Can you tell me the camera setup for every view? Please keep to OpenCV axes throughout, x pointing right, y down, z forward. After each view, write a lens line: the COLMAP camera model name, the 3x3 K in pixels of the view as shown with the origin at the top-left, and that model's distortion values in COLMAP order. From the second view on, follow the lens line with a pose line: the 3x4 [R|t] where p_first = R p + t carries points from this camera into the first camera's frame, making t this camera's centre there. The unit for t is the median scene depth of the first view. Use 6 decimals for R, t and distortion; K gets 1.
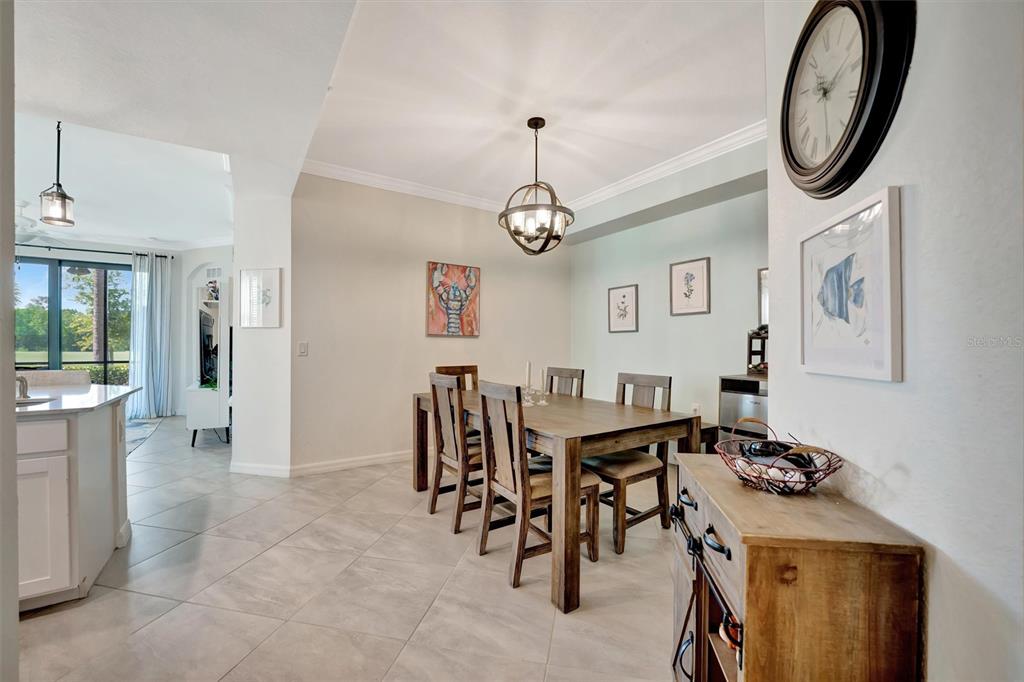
lens RADIAL K [[407.4, 0, 504.5], [0, 407.4, 344.9], [0, 0, 1]] dist [-0.022548, -0.000082]
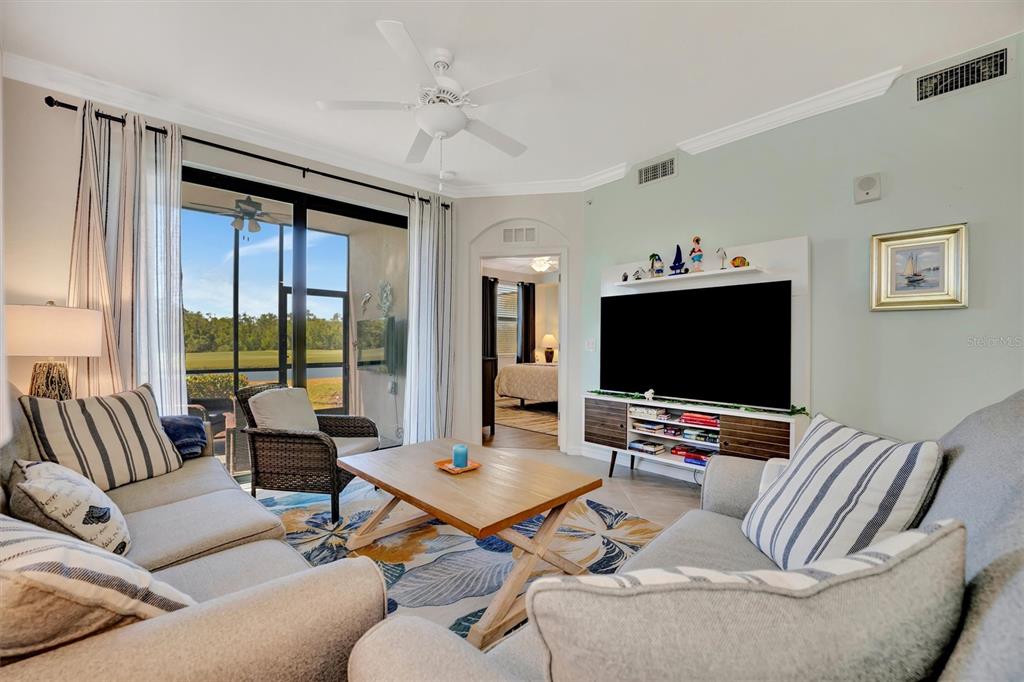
lens RADIAL K [[414.4, 0, 510.0], [0, 414.4, 346.0], [0, 0, 1]] dist [-0.029551, 0.000028]
pose [[0.984651, 0.001696, 0.174528, -0.859951], [-0.002286, 0.999992, 0.003177, 0.003018], [-0.174521, -0.003527, 0.984647, 0.328034]]
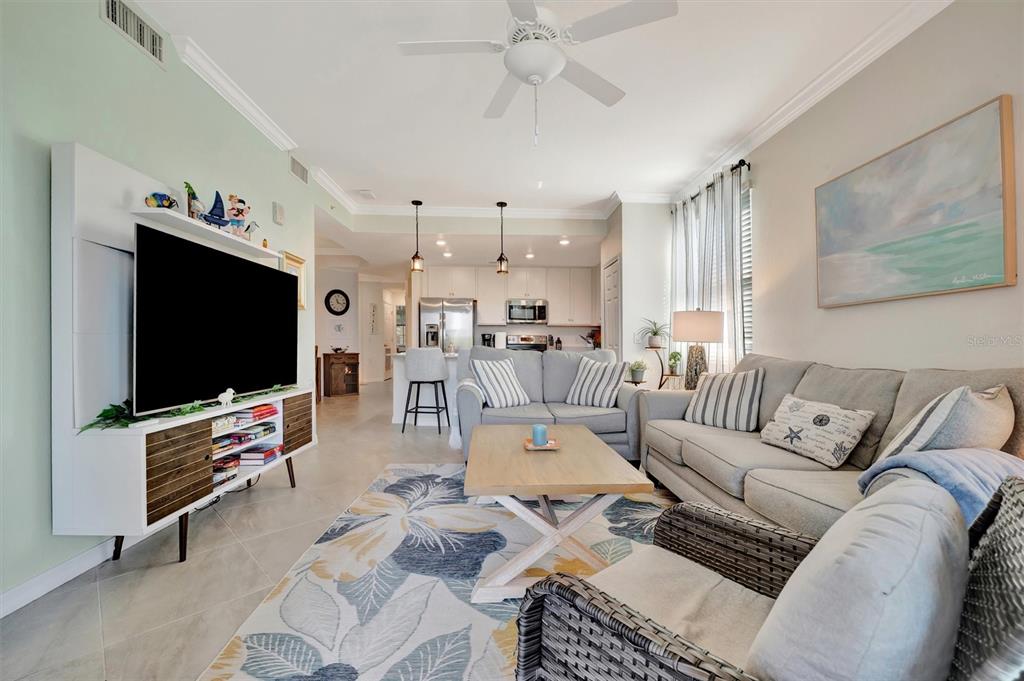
lens RADIAL K [[414.4, 0, 510.0], [0, 414.4, 345.5], [0, 0, 1]] dist [-0.029551, 0.000028]
pose [[-0.852683, -0.012260, 0.522285, -0.997669], [-0.006255, 0.999893, 0.013260, 0.013122], [-0.522392, 0.008040, -0.852668, 0.974218]]
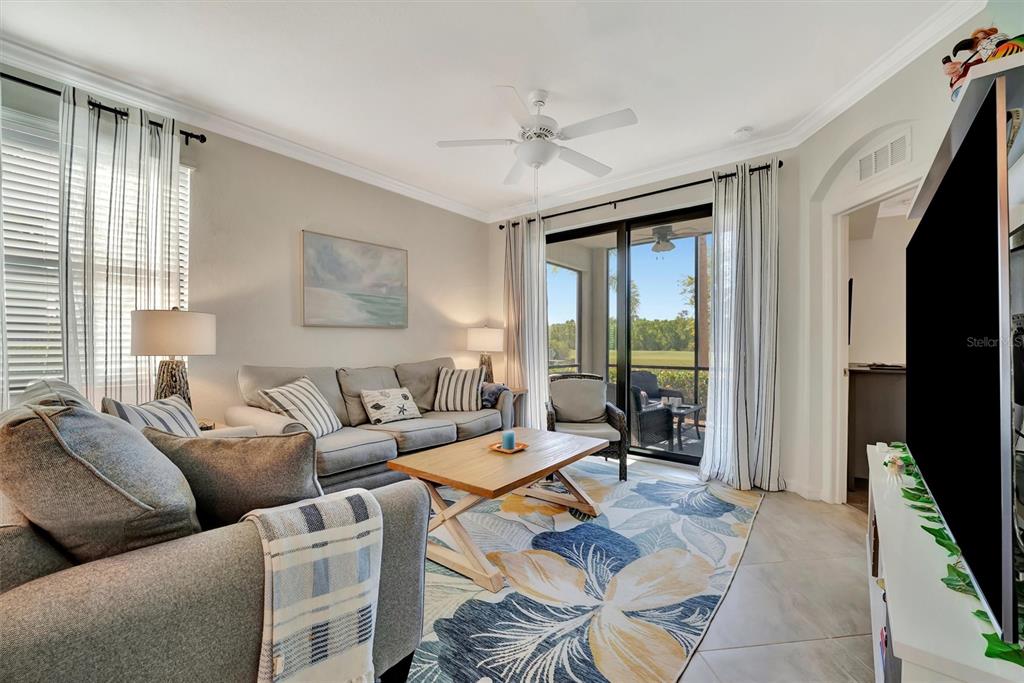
lens RADIAL K [[414.4, 0, 510.0], [0, 414.4, 346.5], [0, 0, 1]] dist [-0.029551, 0.000028]
pose [[0.297302, 0.002887, -0.954779, -0.460674], [-0.002855, 0.999994, 0.002134, 0.003329], [0.954779, 0.002091, 0.297308, 0.547403]]
